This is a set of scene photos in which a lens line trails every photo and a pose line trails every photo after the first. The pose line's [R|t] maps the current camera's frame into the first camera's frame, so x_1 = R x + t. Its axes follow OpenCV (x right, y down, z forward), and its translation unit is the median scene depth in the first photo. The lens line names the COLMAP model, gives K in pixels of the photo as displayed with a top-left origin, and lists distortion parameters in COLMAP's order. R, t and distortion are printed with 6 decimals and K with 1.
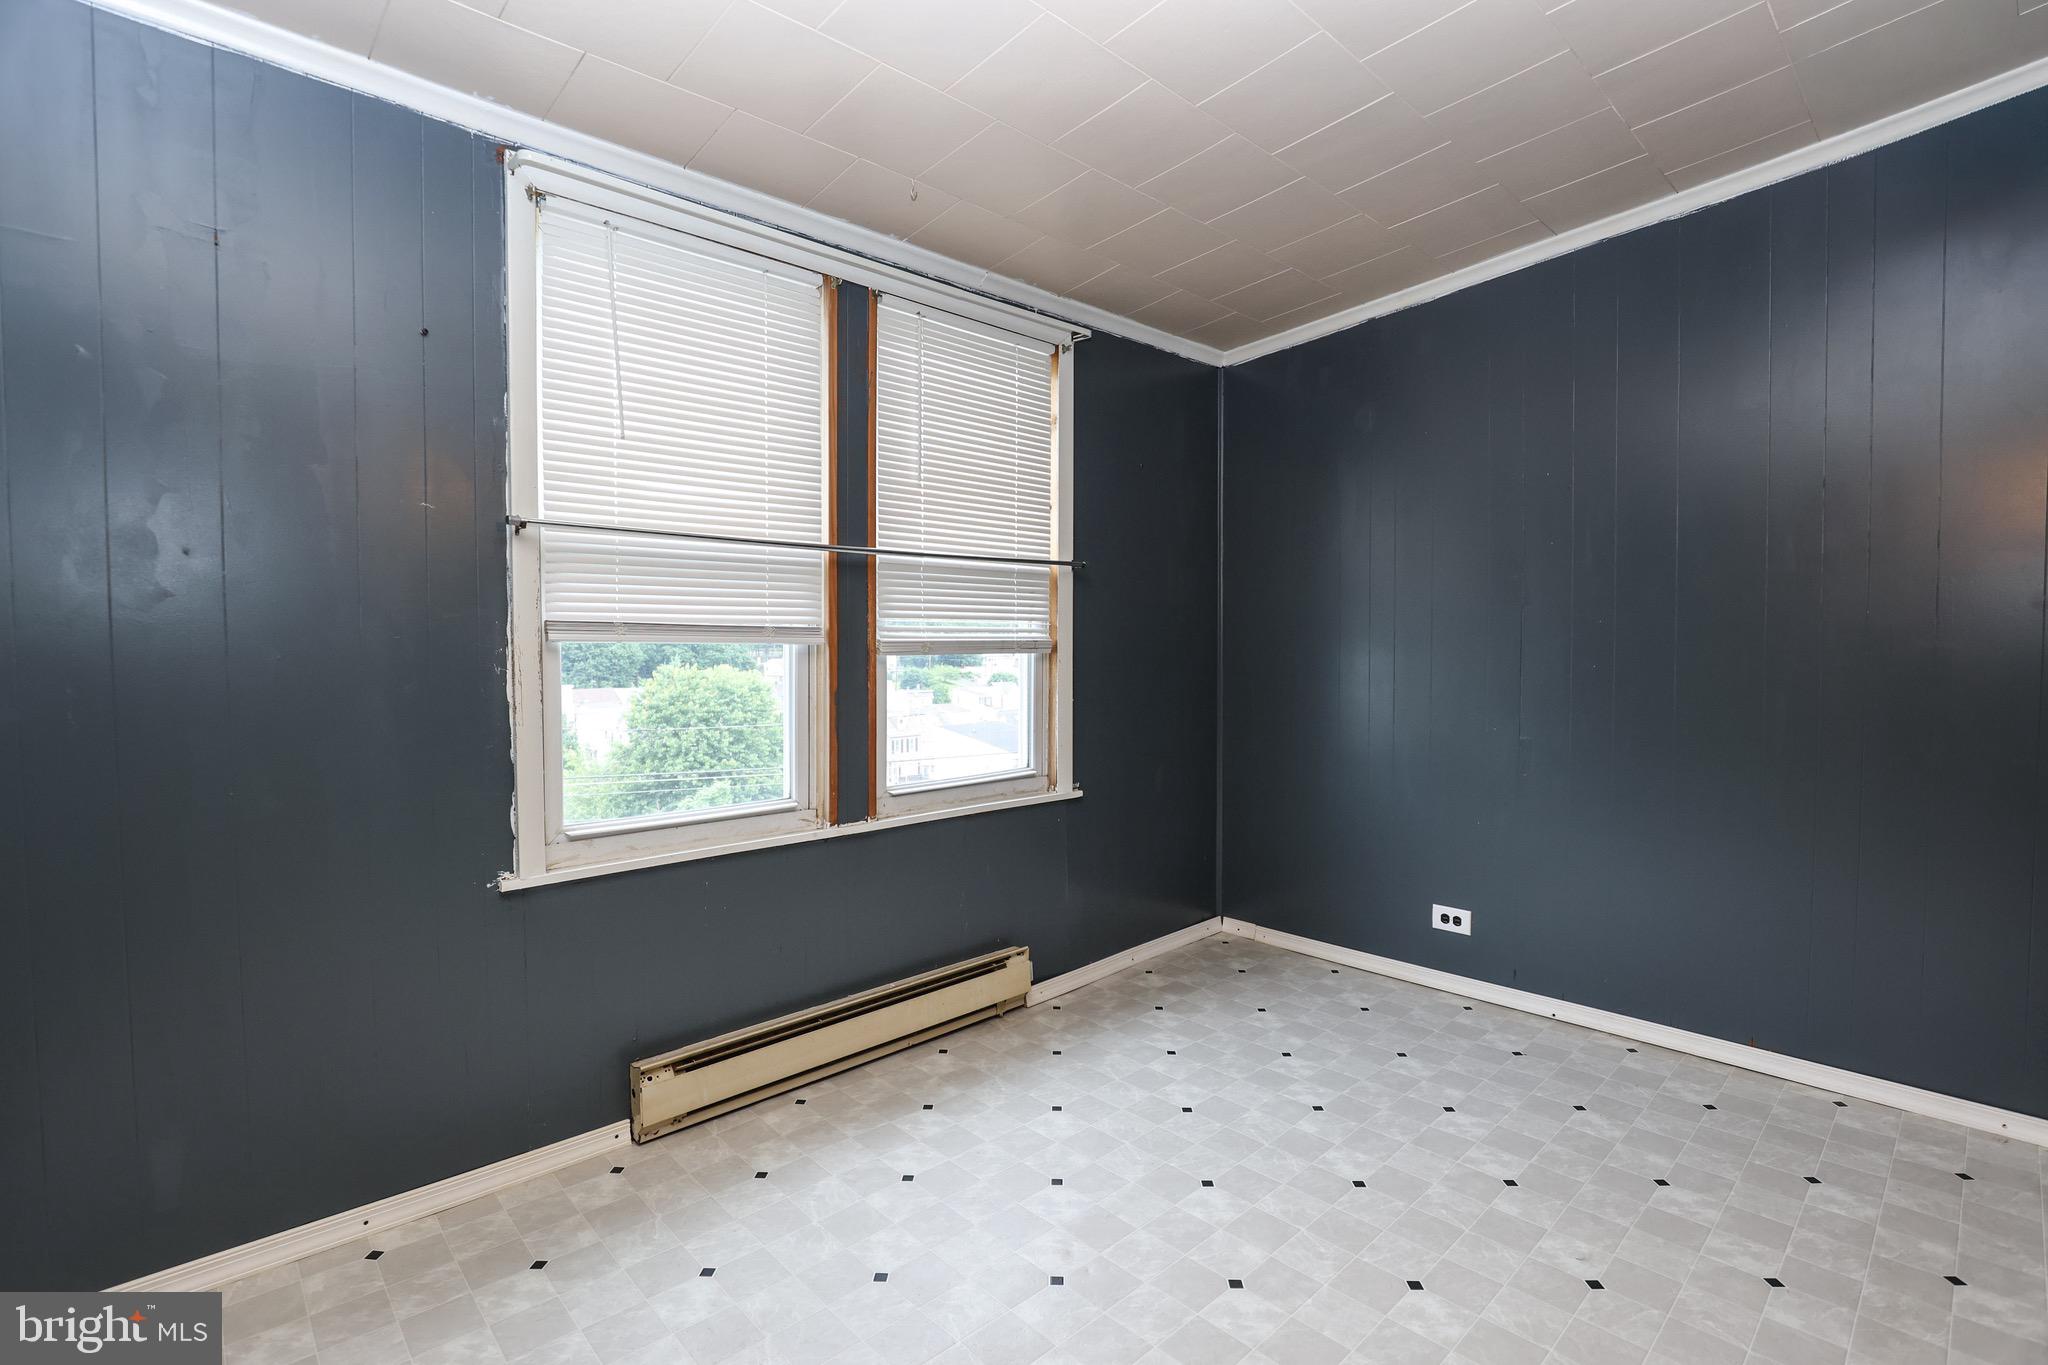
lens RADIAL K [[943.8, 0, 1010.8], [0, 943.8, 679.9], [0, 0, 1]] dist [-0.018036, 0.000321]
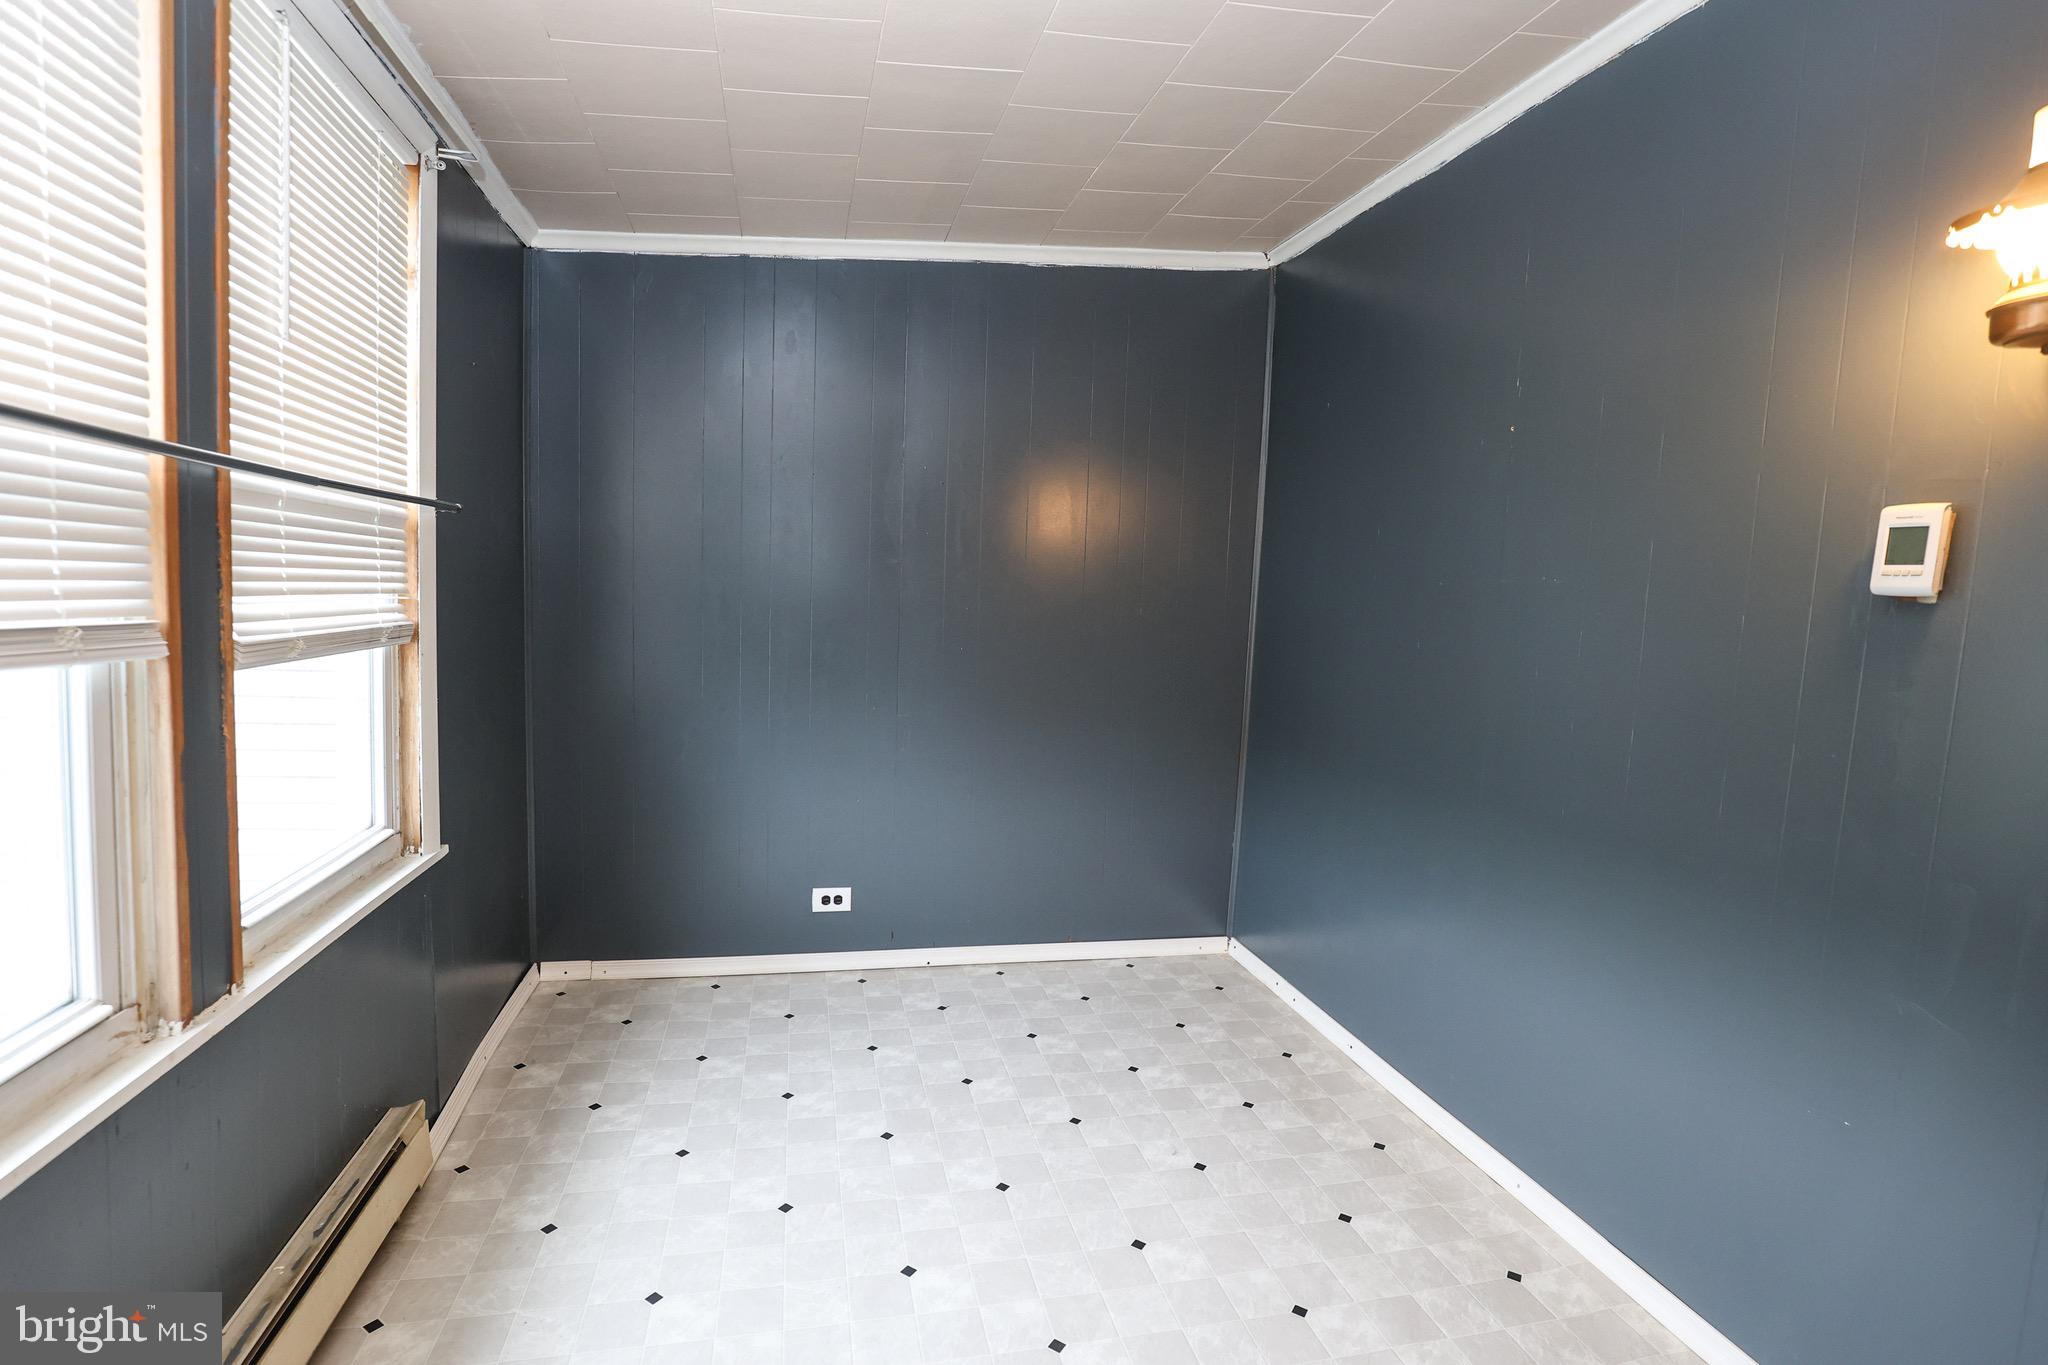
lens RADIAL K [[984.8, 0, 1016.2], [0, 984.8, 685.6], [0, 0, 1]] dist [-0.033217, 0.010024]
pose [[0.506324, -0.059525, 0.860287, -0.367616], [-0.003678, 0.997457, 0.071181, -0.055075], [-0.862336, -0.039205, 0.504817, 0.358553]]
